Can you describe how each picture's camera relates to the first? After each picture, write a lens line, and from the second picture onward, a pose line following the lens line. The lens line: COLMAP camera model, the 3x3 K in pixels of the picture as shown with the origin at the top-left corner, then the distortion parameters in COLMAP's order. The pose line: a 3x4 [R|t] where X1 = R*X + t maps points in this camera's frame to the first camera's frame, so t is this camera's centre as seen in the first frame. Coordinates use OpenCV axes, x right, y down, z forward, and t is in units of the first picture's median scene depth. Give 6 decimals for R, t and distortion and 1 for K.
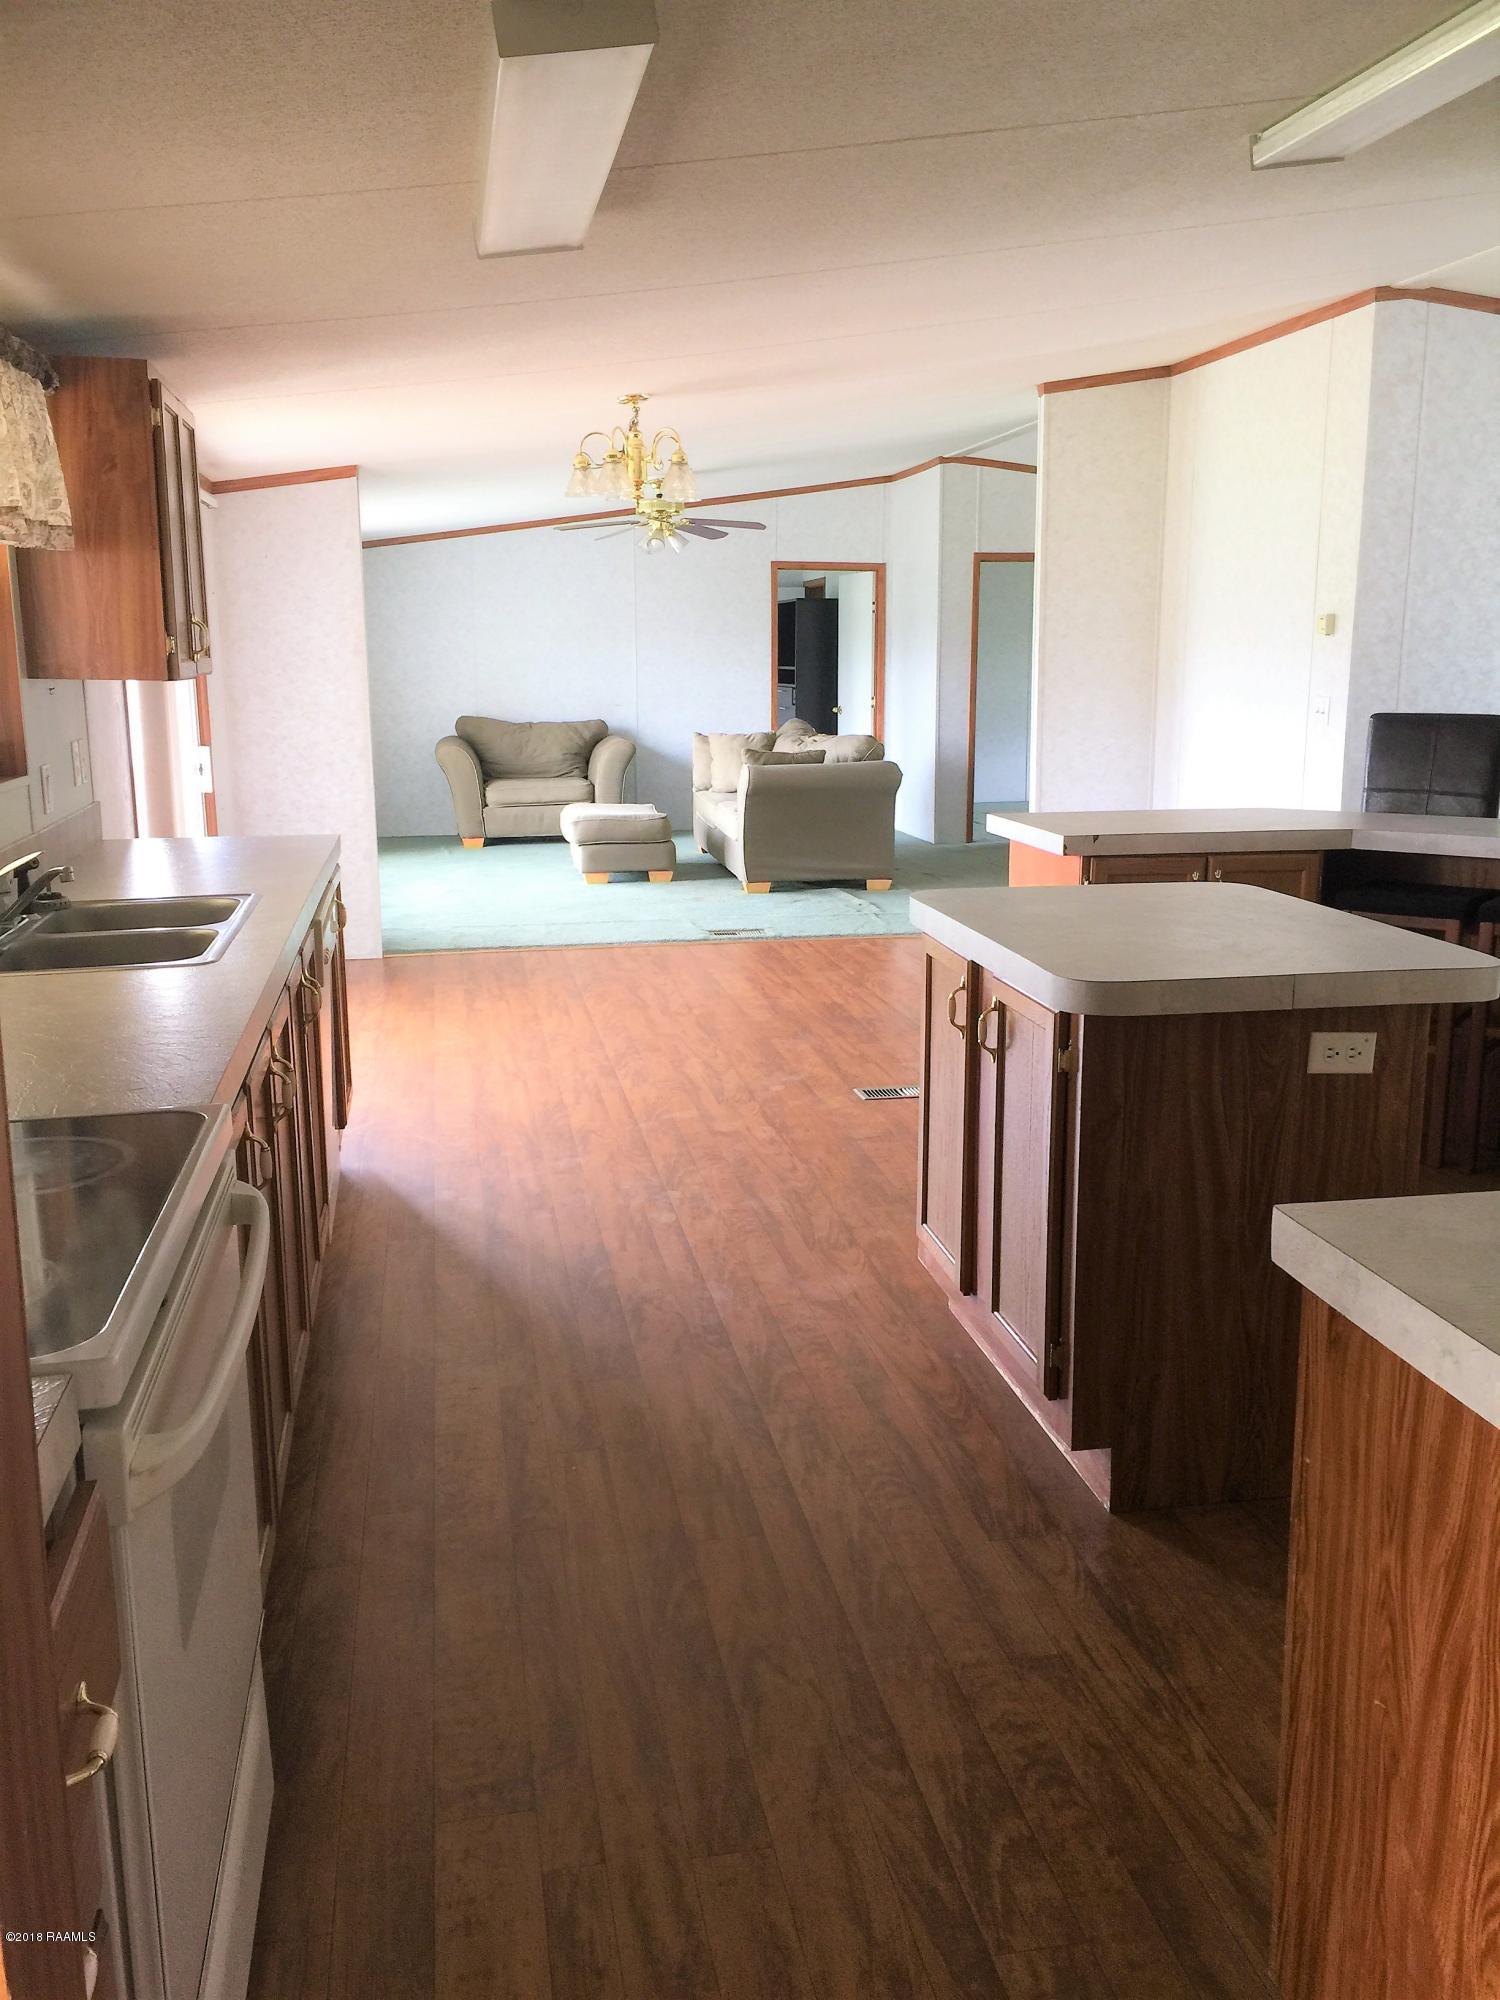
lens RADIAL K [[1736.3, 0, 747.8], [0, 1736.3, 1008.4], [0, 0, 1]] dist [0.080555, -0.109029]
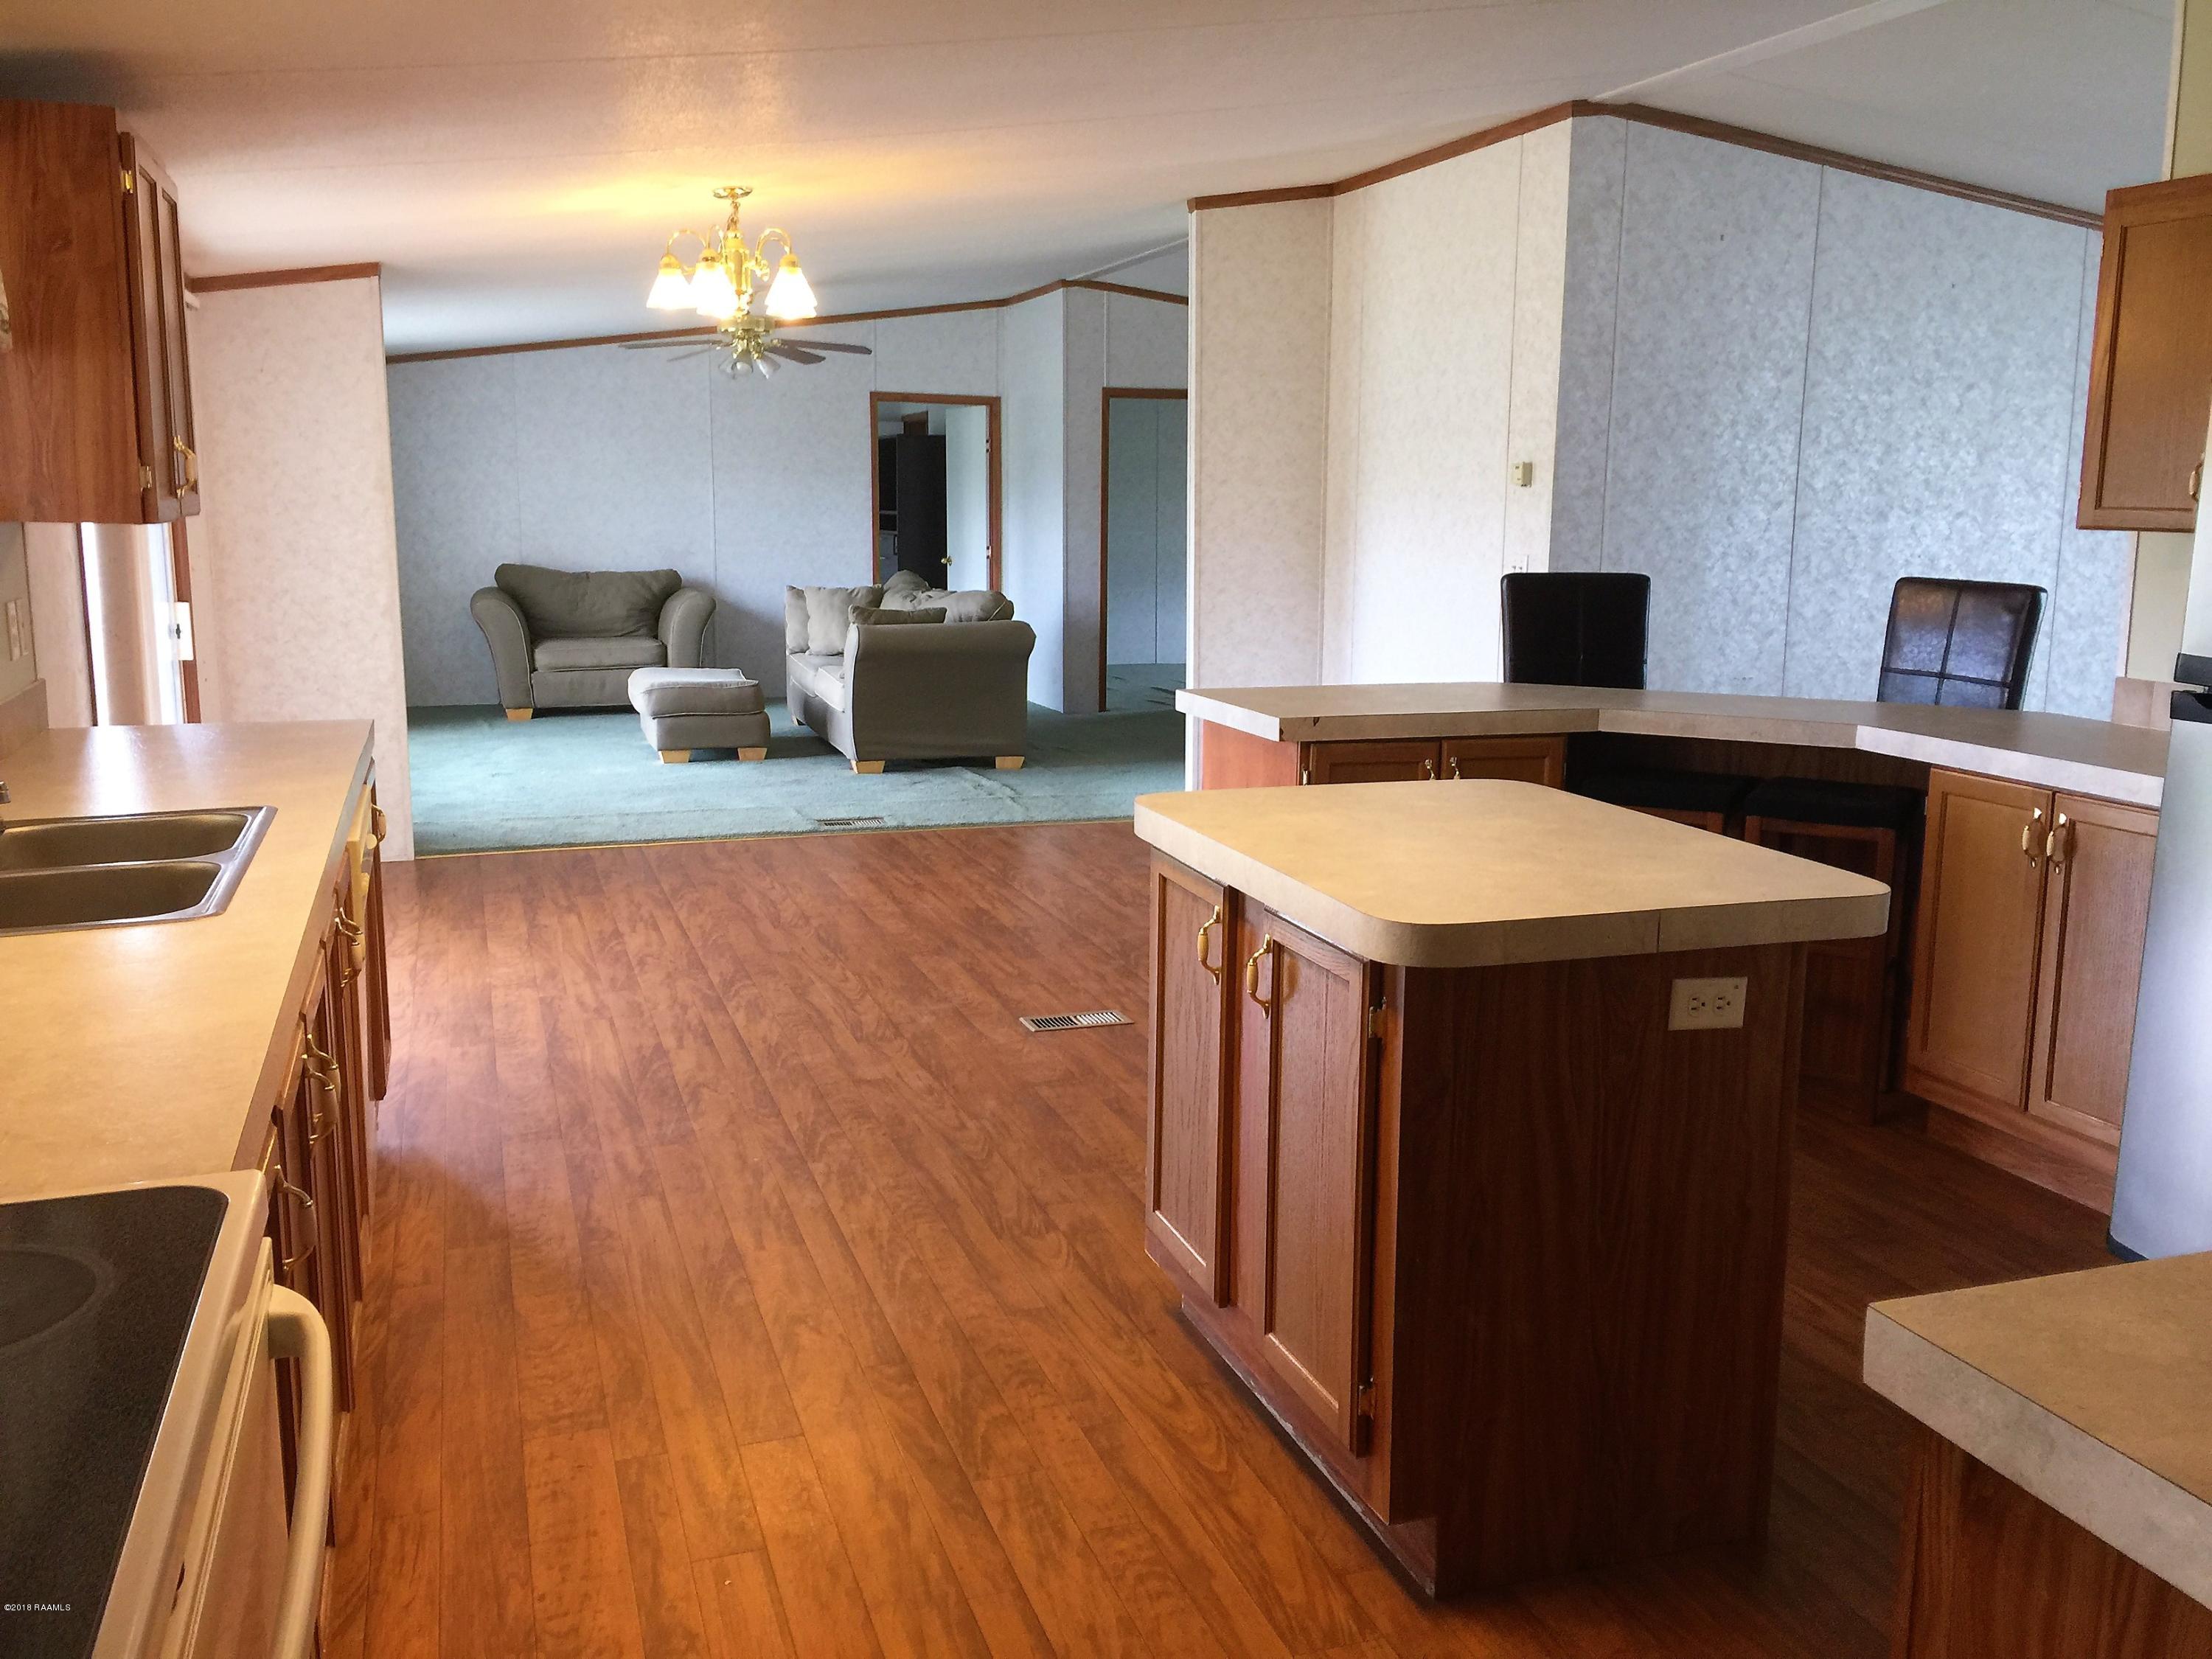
lens RADIAL K [[1920.3, 0, 1109.6], [0, 1920.3, 820.6], [0, 0, 1]] dist [0.080555, -0.109029]
pose [[0.988969, -0.013017, 0.147553, -0.034423], [0.018103, 0.999285, -0.033179, -0.018758], [-0.147015, 0.035484, 0.988498, 0.088452]]
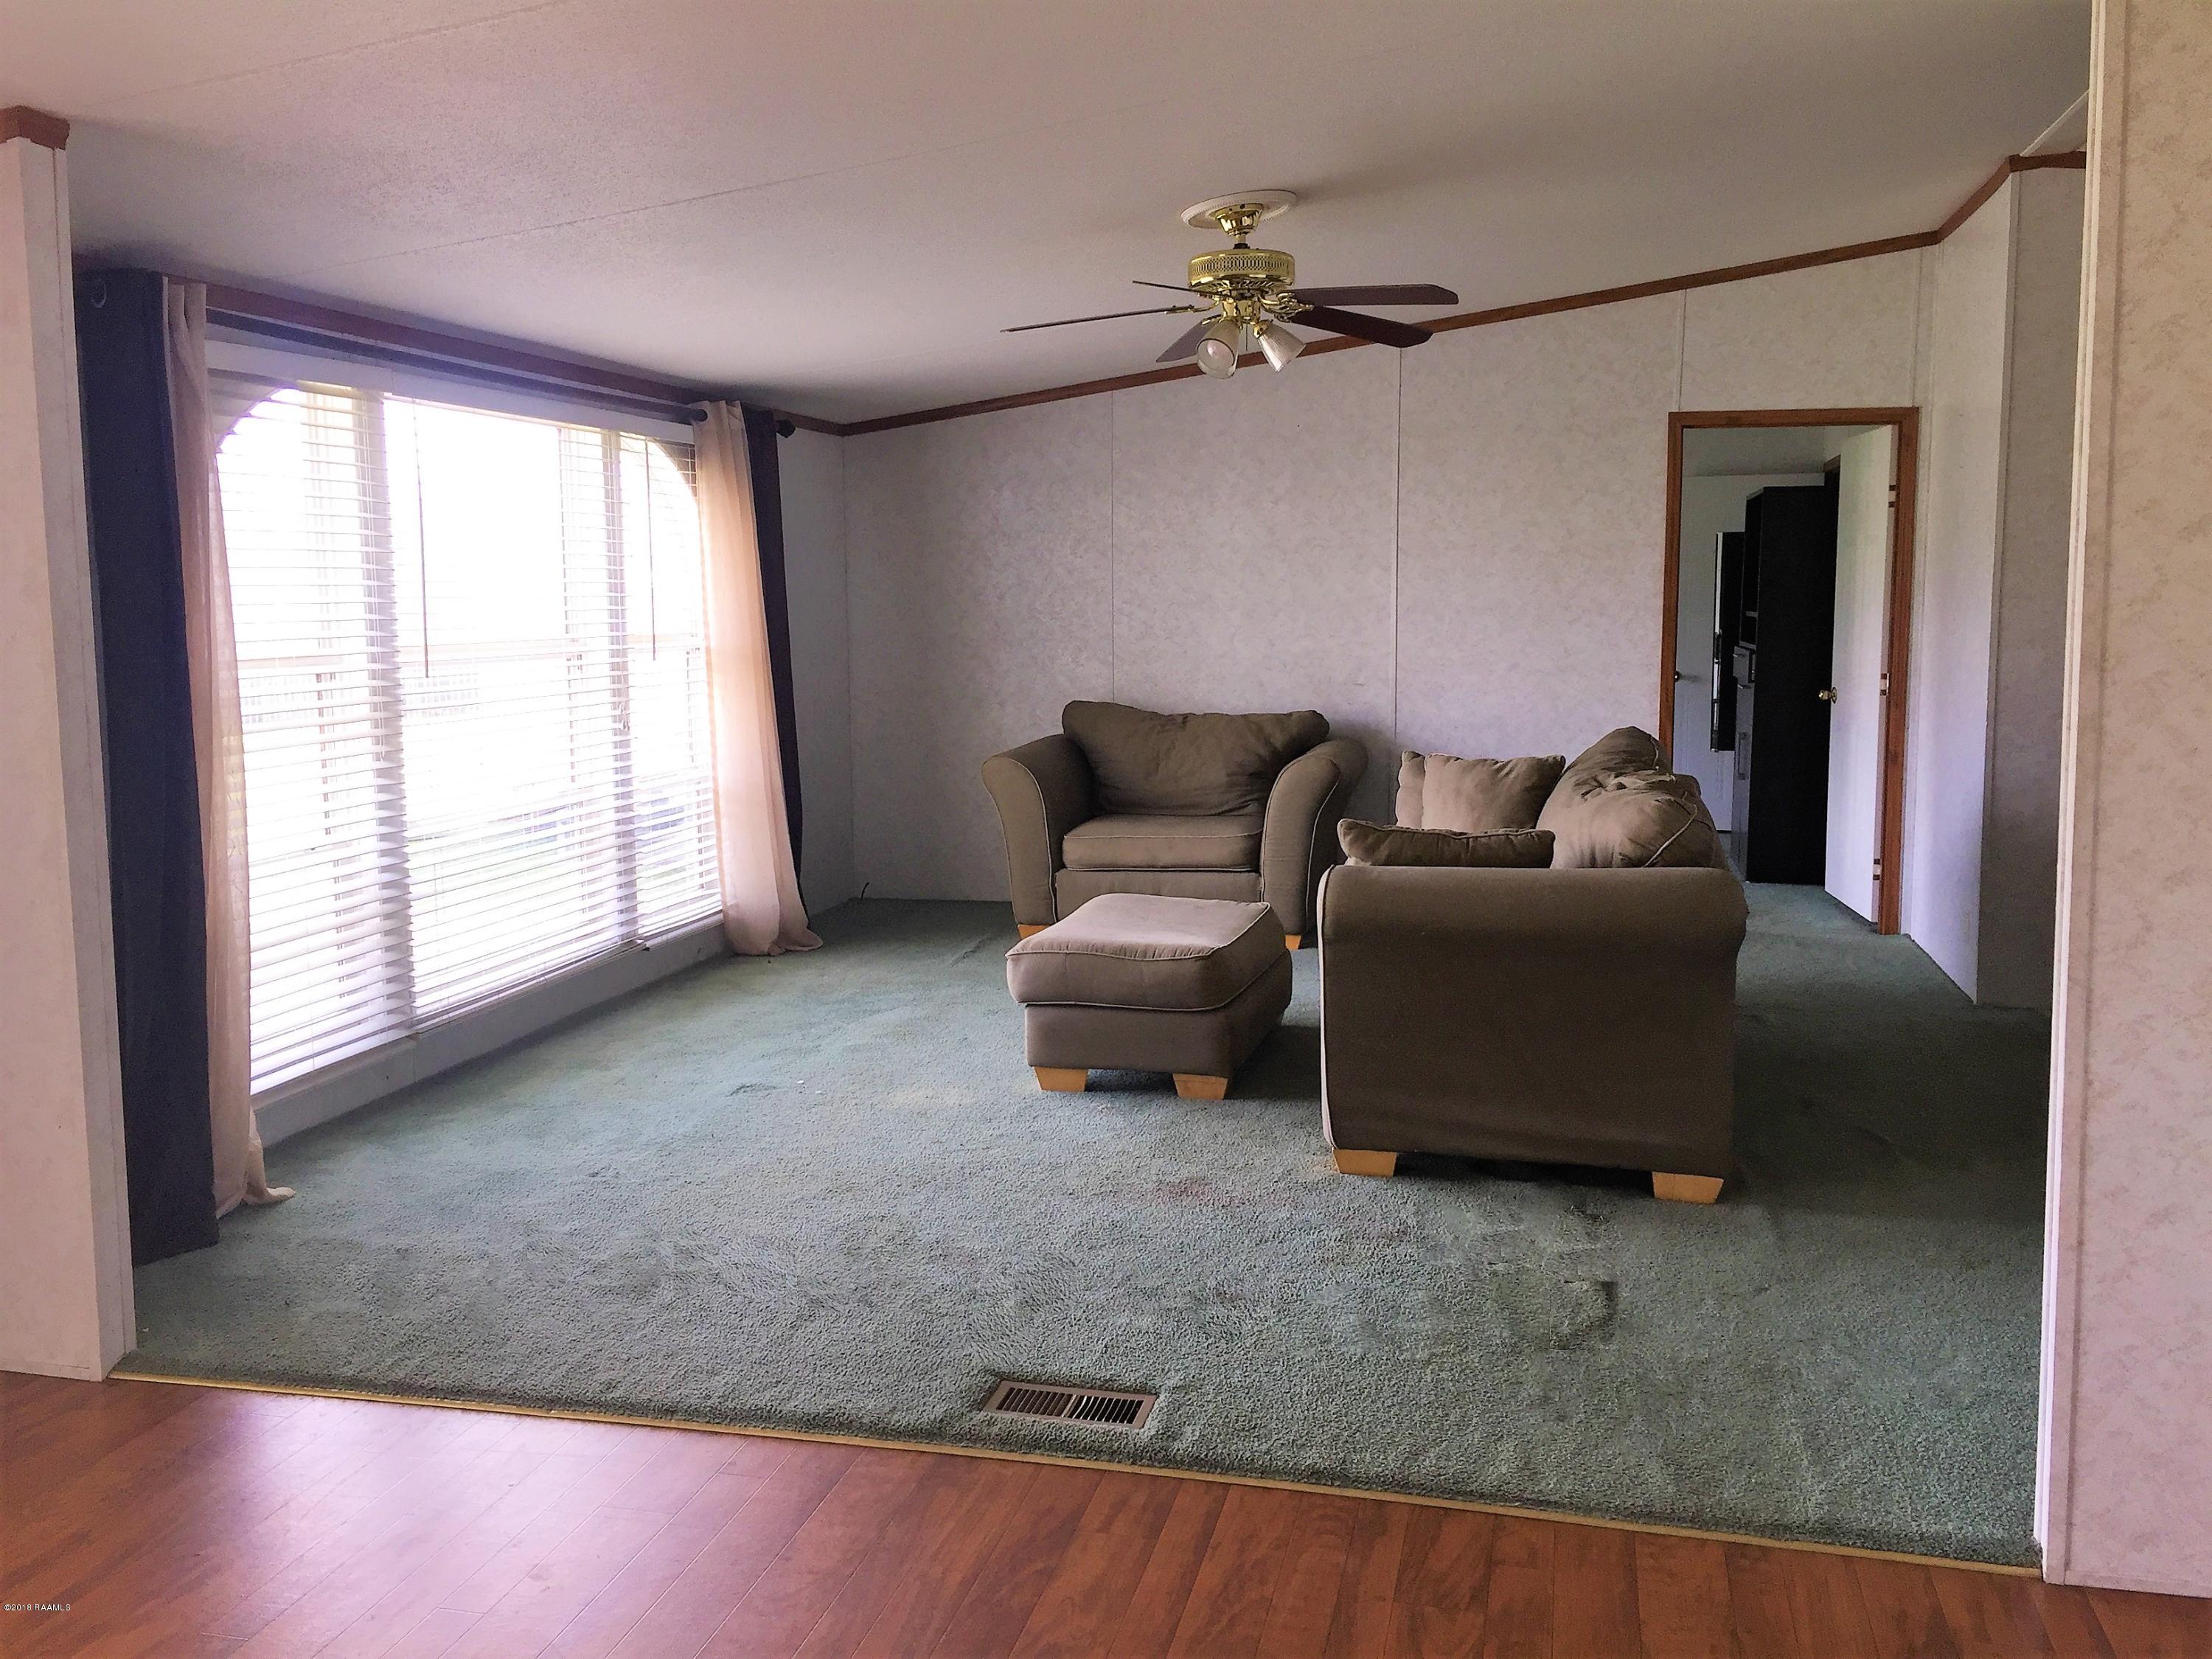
lens RADIAL K [[1920.3, 0, 1097.9], [0, 1920.3, 822.5], [0, 0, 1]] dist [0.080555, -0.109029]
pose [[0.913133, 0.045170, -0.405151, 0.101938], [-0.076566, 0.995159, -0.061617, -0.118475], [0.400406, 0.087285, 0.912171, 0.567980]]
